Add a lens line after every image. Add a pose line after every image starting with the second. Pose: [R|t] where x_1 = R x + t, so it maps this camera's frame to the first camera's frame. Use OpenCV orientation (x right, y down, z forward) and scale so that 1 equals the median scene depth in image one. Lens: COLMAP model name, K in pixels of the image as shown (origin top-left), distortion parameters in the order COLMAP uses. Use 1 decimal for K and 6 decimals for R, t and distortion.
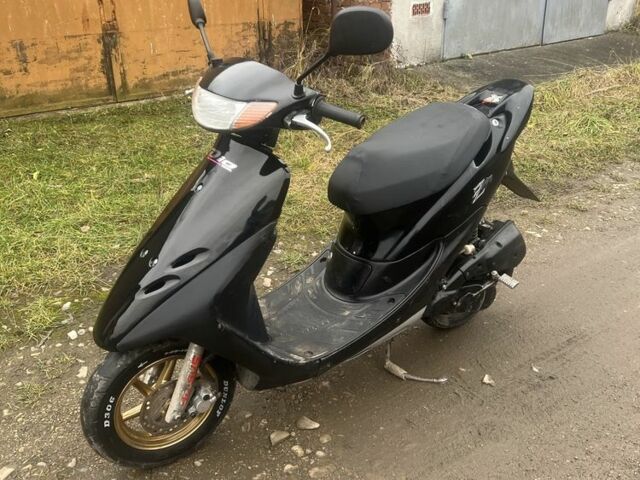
lens RADIAL K [[580.0, 0, 319.6], [0, 580.0, 238.5], [0, 0, 1]] dist [0.013754, 0.000000]
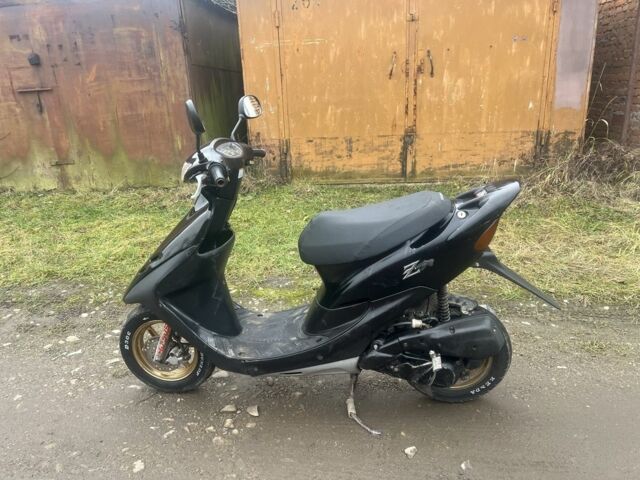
lens RADIAL K [[444.8, 0, 320.6], [0, 444.8, 241.7], [0, 0, 1]] dist [-0.003443, -0.003399]
pose [[0.761675, 0.182350, -0.621772, 0.194225], [-0.250855, 0.967740, -0.023484, -0.020861], [0.597431, 0.173862, 0.782846, 0.067123]]
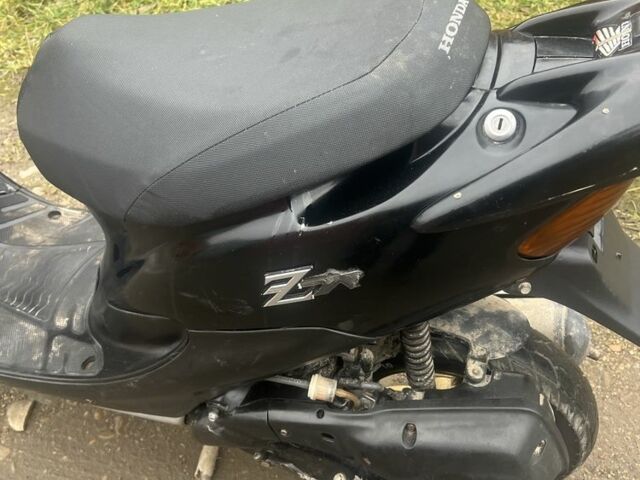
lens RADIAL K [[444.8, 0, 318.0], [0, 444.8, 239.8], [0, 0, 1]] dist [-0.003443, -0.003399]
pose [[0.547115, 0.534638, -0.644071, 0.130937], [-0.297530, 0.843409, 0.447366, -0.069238], [0.782394, -0.053130, 0.620513, 0.250227]]
